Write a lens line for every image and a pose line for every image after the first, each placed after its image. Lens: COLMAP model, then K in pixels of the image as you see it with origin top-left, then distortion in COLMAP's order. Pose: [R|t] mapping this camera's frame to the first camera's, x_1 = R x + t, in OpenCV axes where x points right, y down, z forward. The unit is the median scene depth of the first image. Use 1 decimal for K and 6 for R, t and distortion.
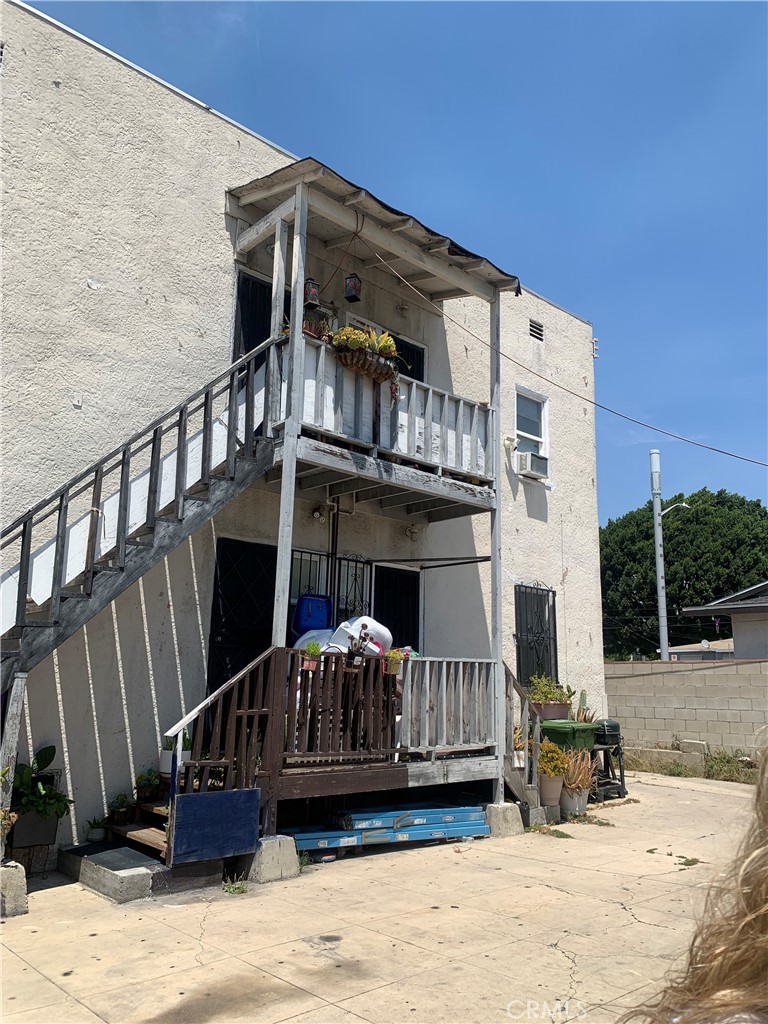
lens RADIAL K [[777.2, 0, 382.7], [0, 777.2, 514.8], [0, 0, 1]] dist [0.038453, -0.046388]
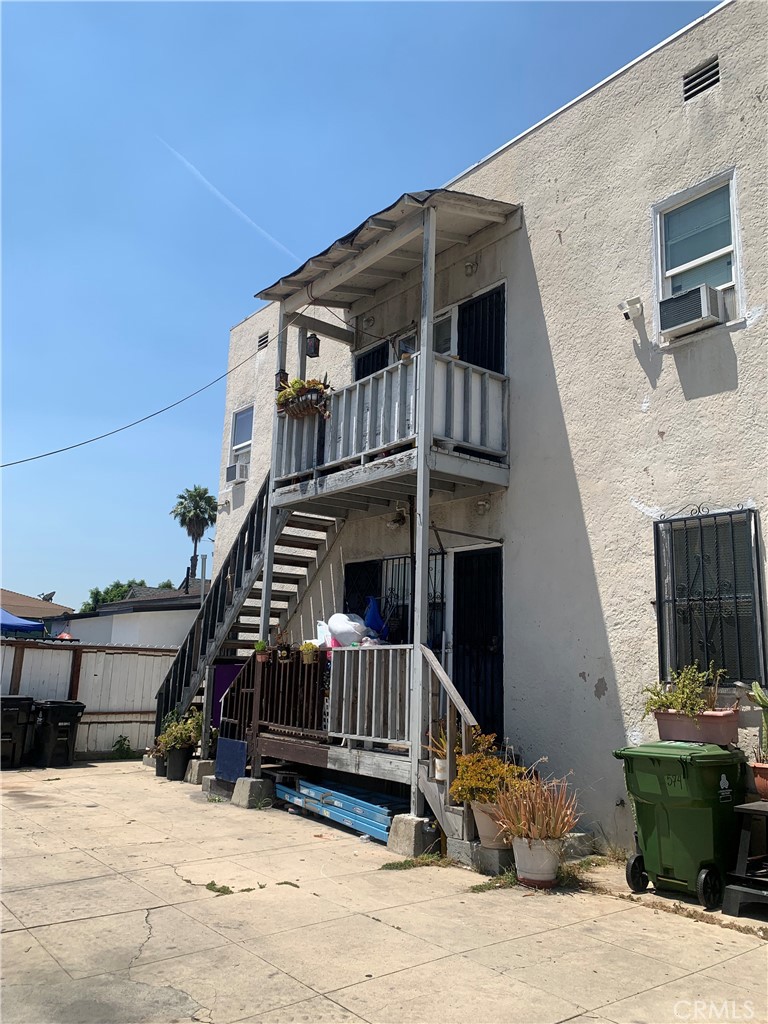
lens RADIAL K [[777.2, 0, 389.3], [0, 777.2, 510.5], [0, 0, 1]] dist [0.038453, -0.046388]
pose [[-0.048699, -0.216237, -0.975126, 1.732434], [0.187359, 0.956976, -0.221569, 0.392176], [0.981084, -0.193488, -0.006089, 1.729894]]
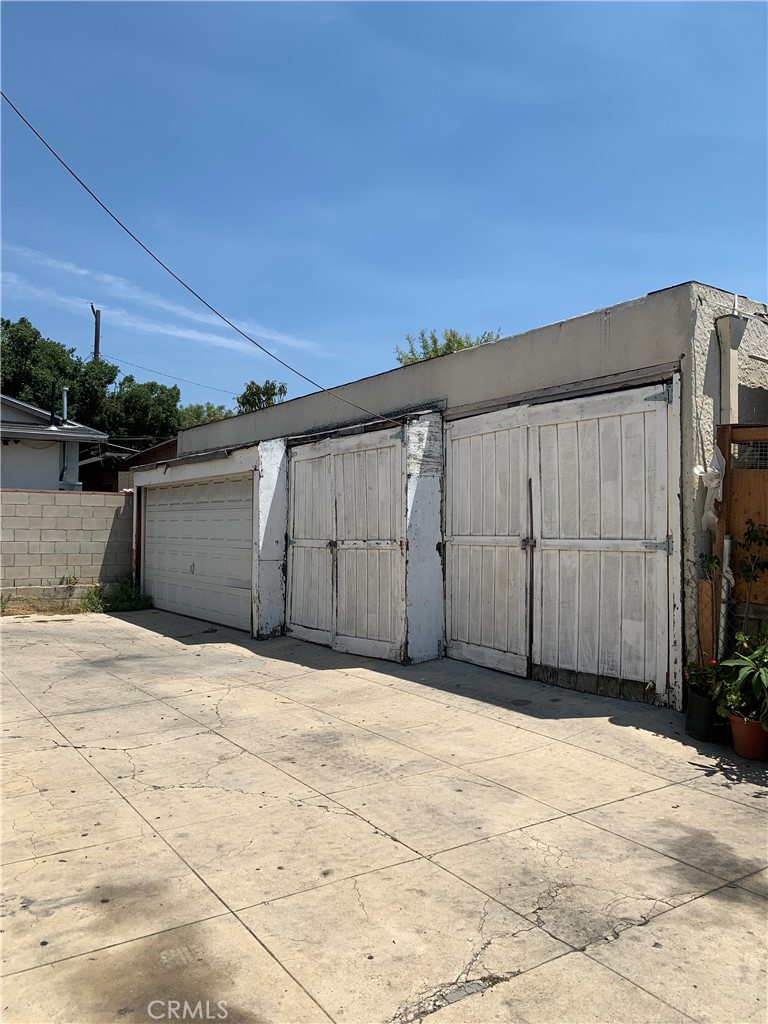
lens RADIAL K [[777.2, 0, 381.6], [0, 777.2, 508.0], [0, 0, 1]] dist [0.038453, -0.046388]
pose [[0.146987, 0.017779, 0.988979, -0.645346], [-0.223388, 0.974603, 0.015680, 0.139471], [-0.963583, -0.223231, 0.147225, 0.642946]]
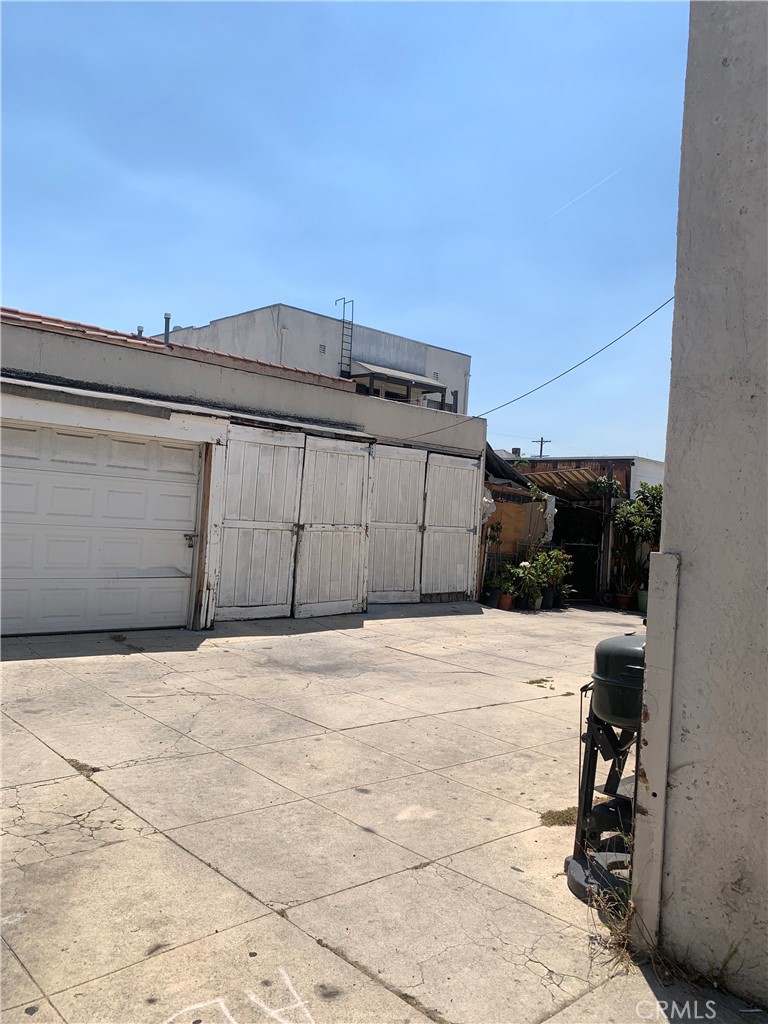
lens RADIAL K [[777.2, 0, 376.6], [0, 777.2, 505.8], [0, 0, 1]] dist [0.038453, -0.046388]
pose [[-0.997071, -0.076397, -0.003682, 0.868048], [-0.073486, 0.970204, -0.230875, 0.659161], [0.021211, -0.229929, -0.972976, 2.925784]]
